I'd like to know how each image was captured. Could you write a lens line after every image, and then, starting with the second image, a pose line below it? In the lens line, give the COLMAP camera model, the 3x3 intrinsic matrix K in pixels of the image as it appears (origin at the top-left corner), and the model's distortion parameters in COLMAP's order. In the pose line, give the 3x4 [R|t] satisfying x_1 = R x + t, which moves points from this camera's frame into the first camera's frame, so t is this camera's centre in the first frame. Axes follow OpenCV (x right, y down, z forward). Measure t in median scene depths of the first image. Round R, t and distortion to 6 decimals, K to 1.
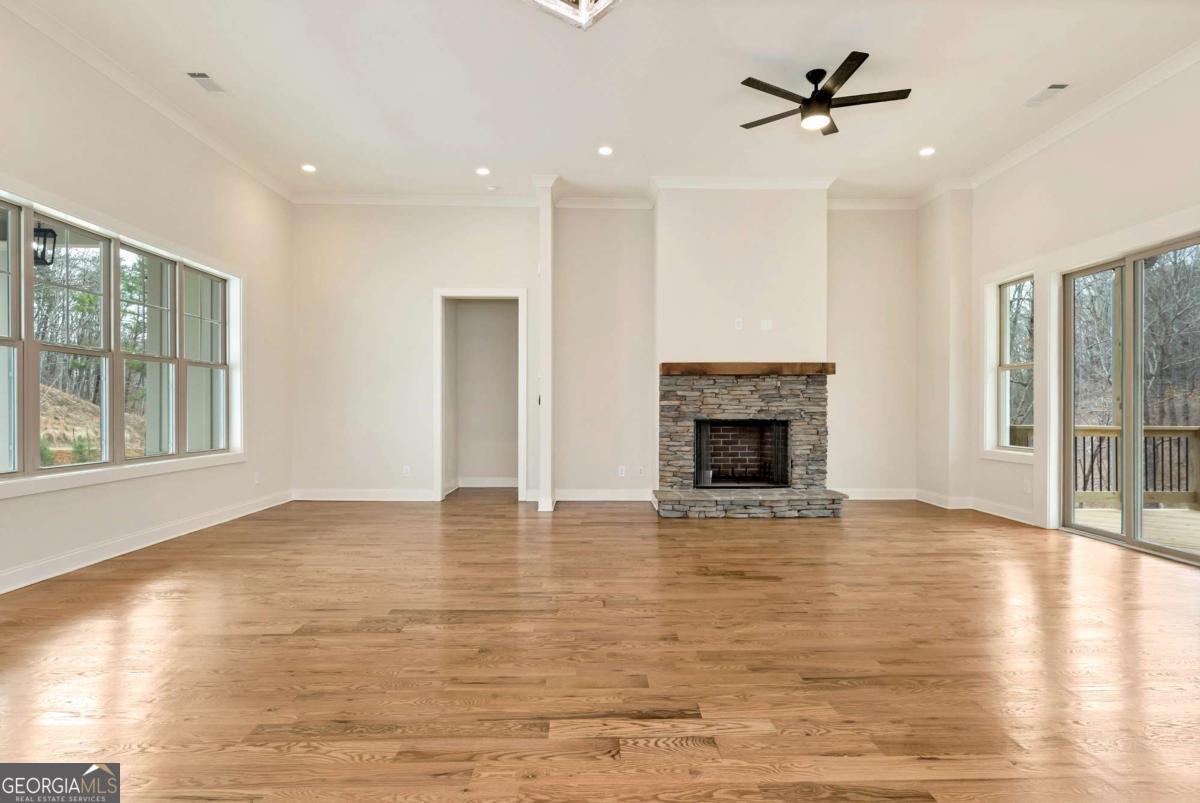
lens RADIAL K [[615.2, 0, 607.9], [0, 615.2, 404.4], [0, 0, 1]] dist [-0.000558, 0.000287]
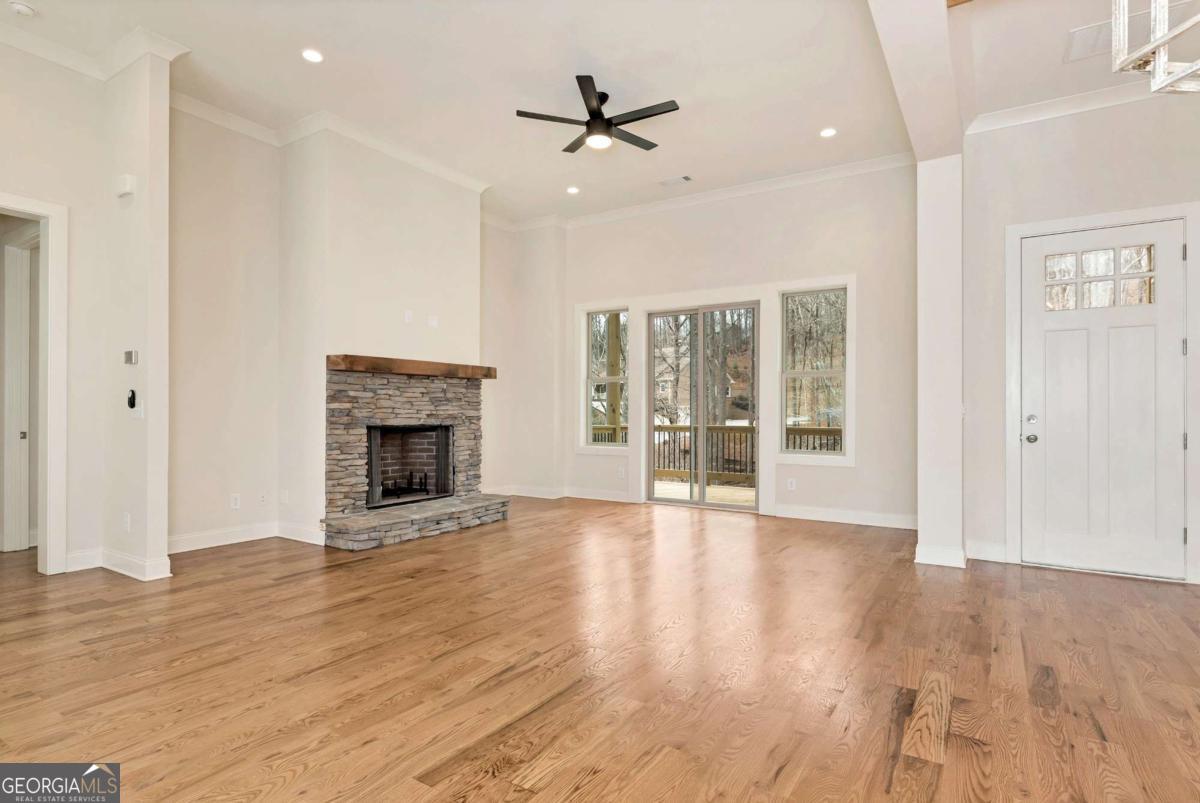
lens RADIAL K [[615.2, 0, 602.3], [0, 615.2, 405.5], [0, 0, 1]] dist [-0.000558, 0.000287]
pose [[0.559487, 0.008480, 0.828796, -0.365765], [-0.006484, 0.999962, -0.005854, -0.000325], [-0.828814, -0.002099, 0.559520, 0.280451]]
